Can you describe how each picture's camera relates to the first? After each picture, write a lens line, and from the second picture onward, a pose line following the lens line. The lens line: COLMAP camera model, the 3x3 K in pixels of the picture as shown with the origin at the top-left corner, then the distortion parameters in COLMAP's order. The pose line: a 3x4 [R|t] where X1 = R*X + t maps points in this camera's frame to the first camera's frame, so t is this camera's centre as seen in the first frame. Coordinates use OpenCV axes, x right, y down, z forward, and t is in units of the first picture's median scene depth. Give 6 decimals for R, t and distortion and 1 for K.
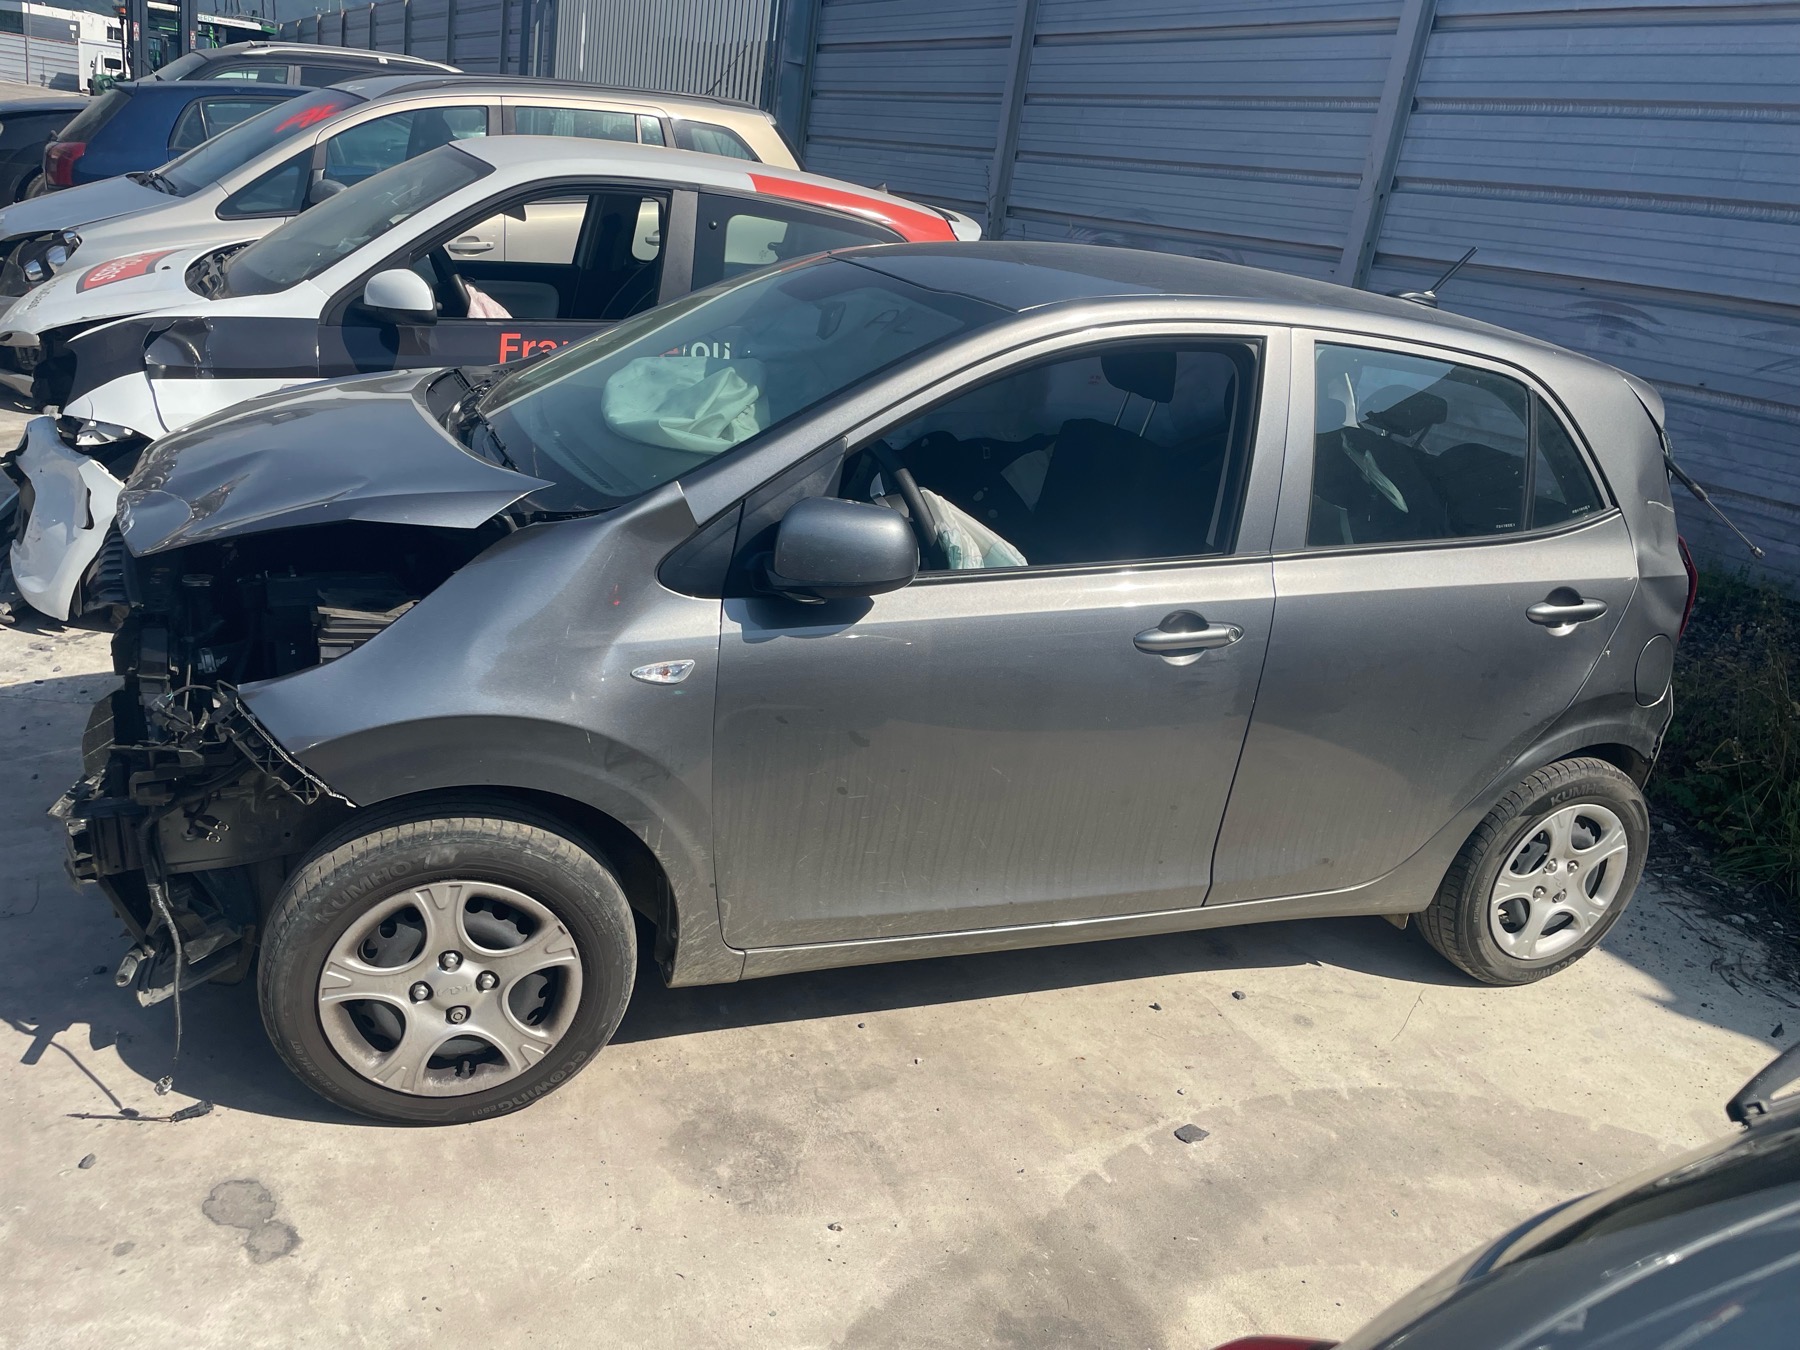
lens RADIAL K [[1349.6, 0, 899.5], [0, 1349.6, 674.5], [0, 0, 1]] dist [-0.007382, -0.012897]
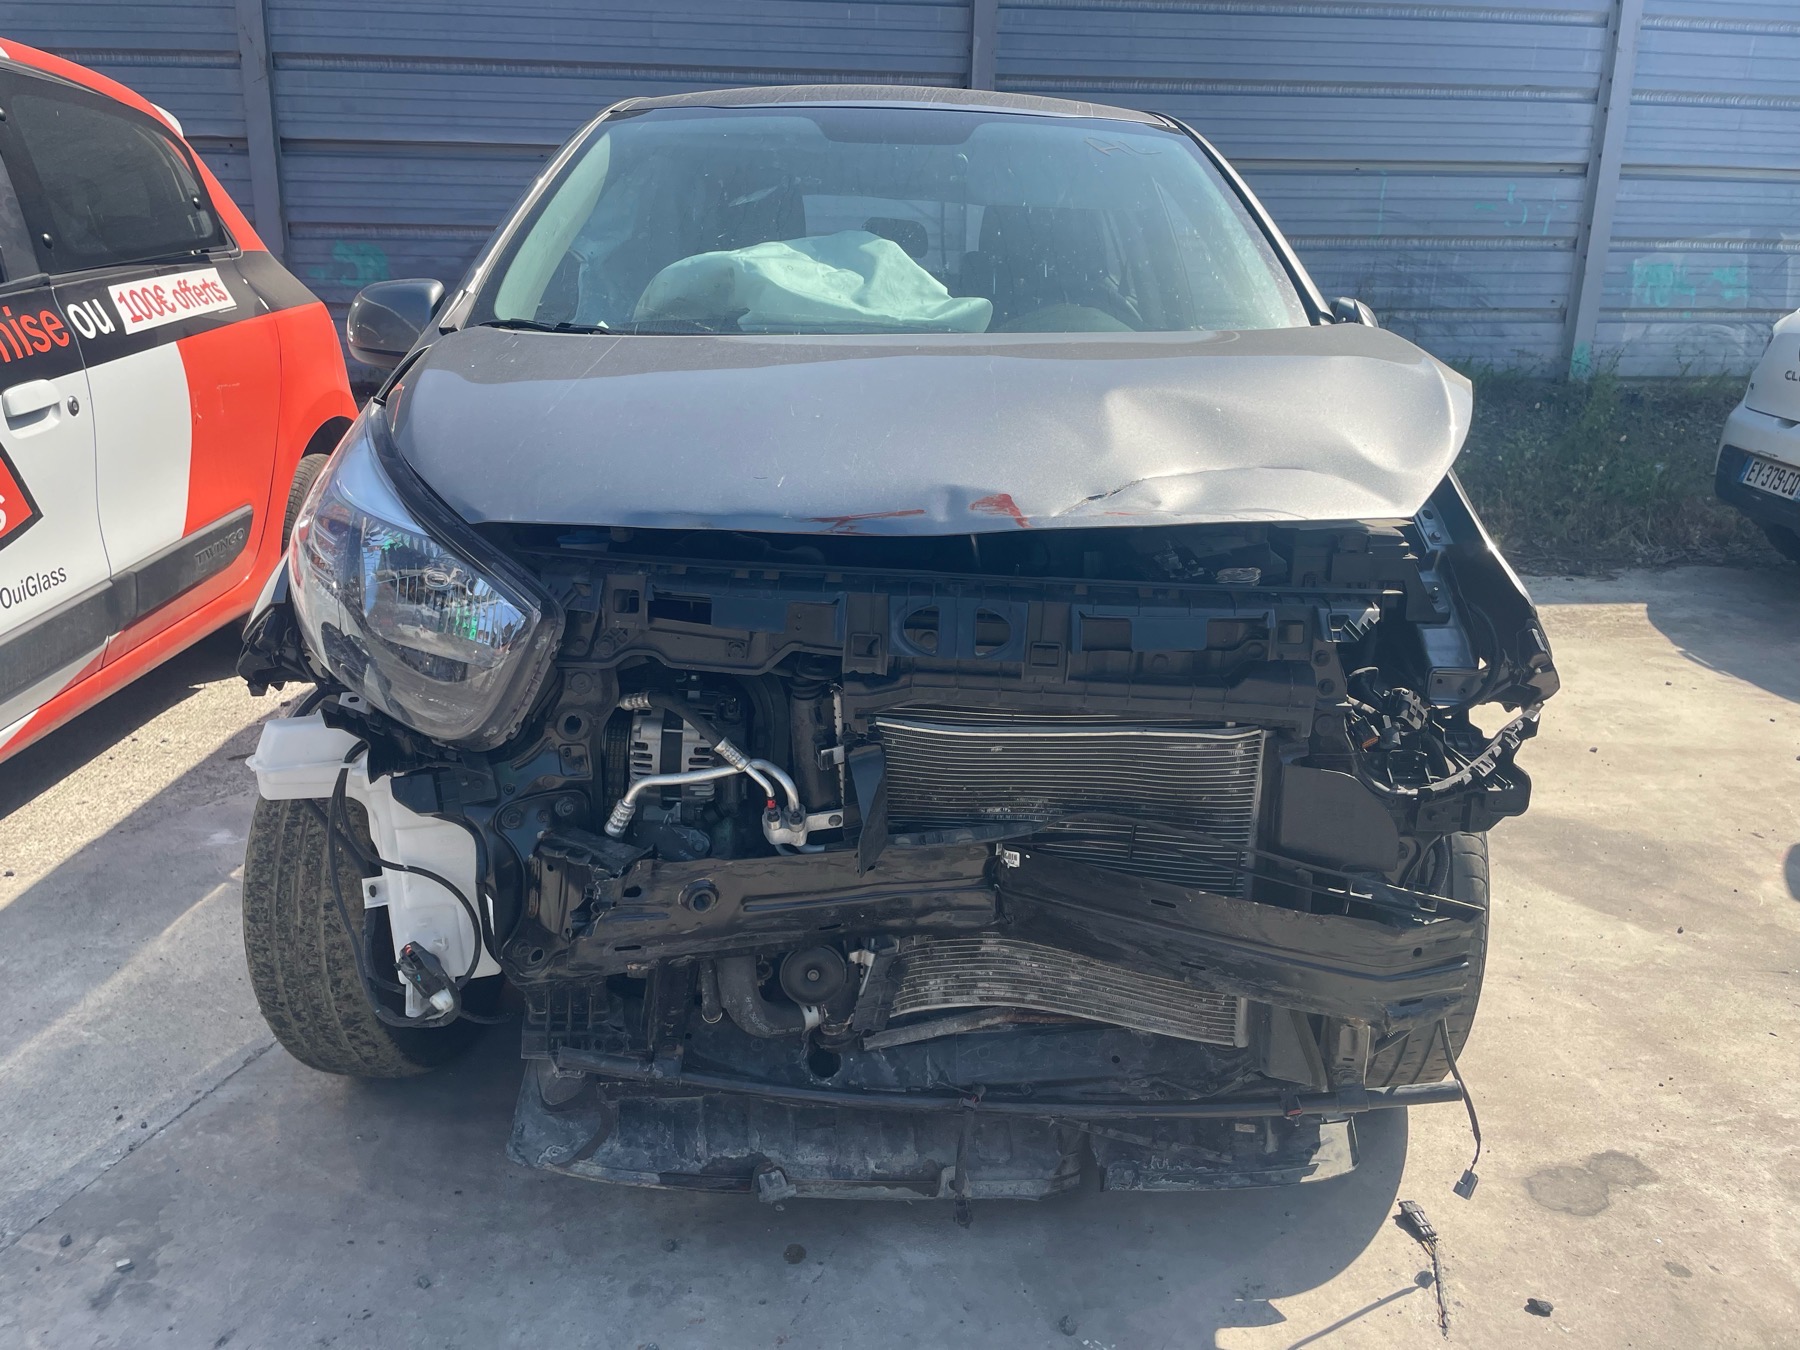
lens RADIAL K [[1349.6, 0, 899.0], [0, 1349.6, 675.5], [0, 0, 1]] dist [-0.007382, -0.012897]
pose [[0.385263, -0.383002, 0.839572, -1.101441], [0.332709, 0.906263, 0.260752, -0.239413], [-0.860742, 0.178875, 0.476578, 0.791051]]
